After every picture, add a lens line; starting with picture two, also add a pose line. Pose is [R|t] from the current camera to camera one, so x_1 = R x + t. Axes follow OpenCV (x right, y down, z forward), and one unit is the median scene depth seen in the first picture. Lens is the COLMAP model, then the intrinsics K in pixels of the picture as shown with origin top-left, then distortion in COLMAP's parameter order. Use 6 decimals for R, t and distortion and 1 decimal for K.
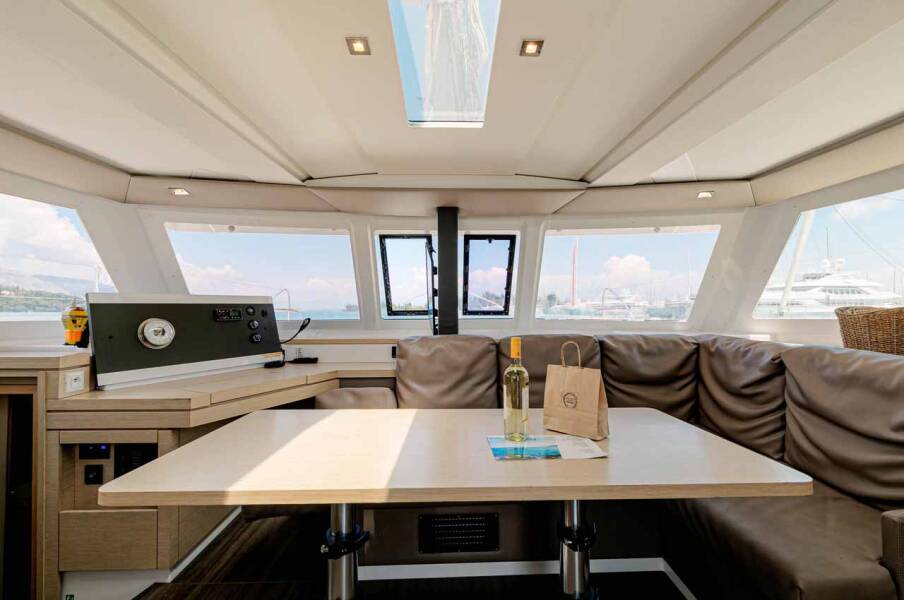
lens RADIAL K [[399.2, 0, 457.0], [0, 399.2, 301.1], [0, 0, 1]] dist [0.001069, 0.000572]
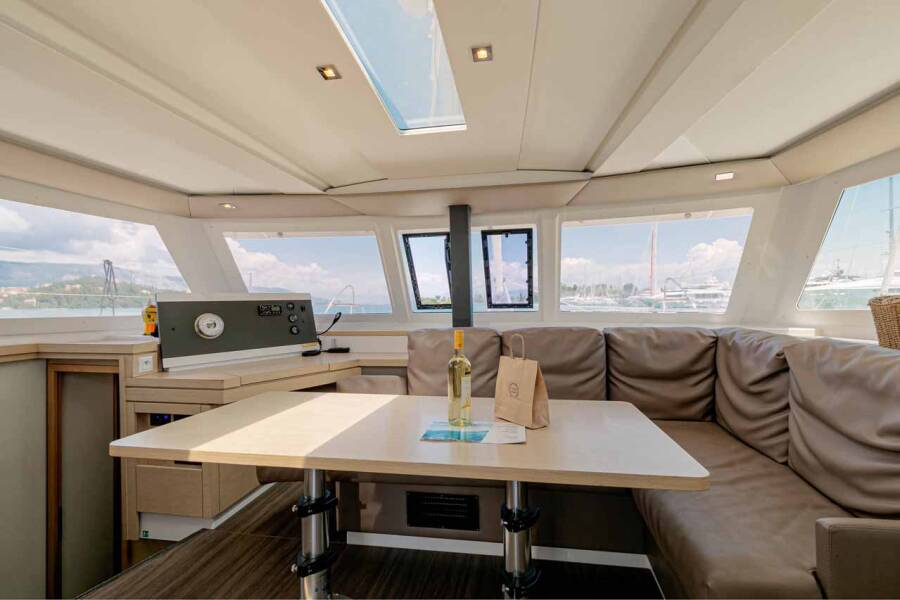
lens RADIAL K [[396.4, 0, 458.4], [0, 396.4, 299.4], [0, 0, 1]] dist [0.000077, -0.000138]
pose [[0.980987, -0.012624, -0.193663, 0.193920], [0.015371, 0.999801, 0.012688, -0.002408], [0.193465, -0.015423, 0.980986, -0.024701]]
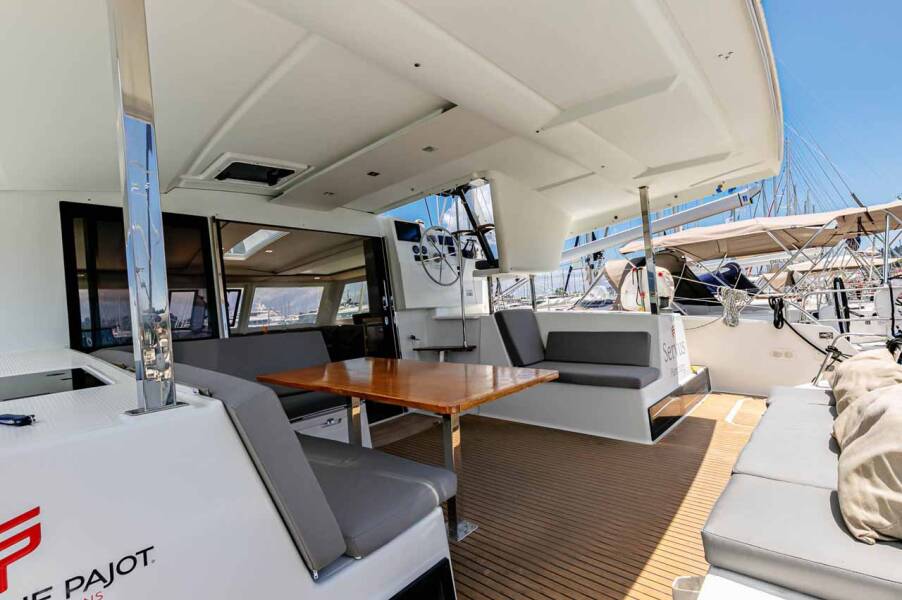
lens RADIAL K [[408.2, 0, 454.4], [0, 408.2, 297.8], [0, 0, 1]] dist [0.002425, 0.000108]
pose [[0.680474, -0.024819, 0.732352, -0.900657], [0.057443, 0.998157, -0.019547, -0.006466], [-0.730517, 0.055370, 0.680646, -1.795947]]
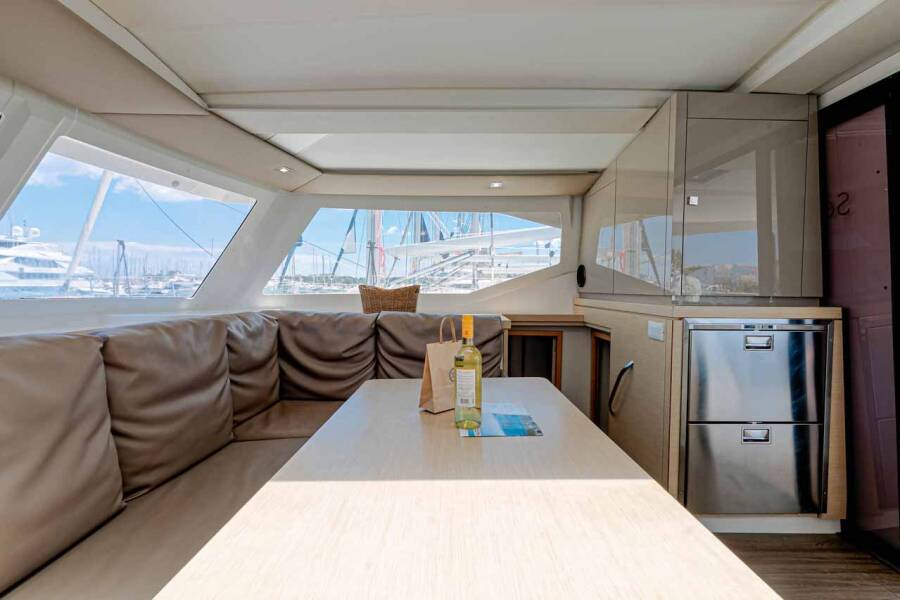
lens RADIAL K [[417.3, 0, 450.0], [0, 417.3, 300.0], [0, 0, 1]] dist [0.000524, 0.000041]
pose [[0.022401, -0.020329, 0.999542, -0.420930], [-0.041330, 0.998920, 0.021243, 0.018852], [-0.998894, -0.041787, 0.021536, 0.549466]]
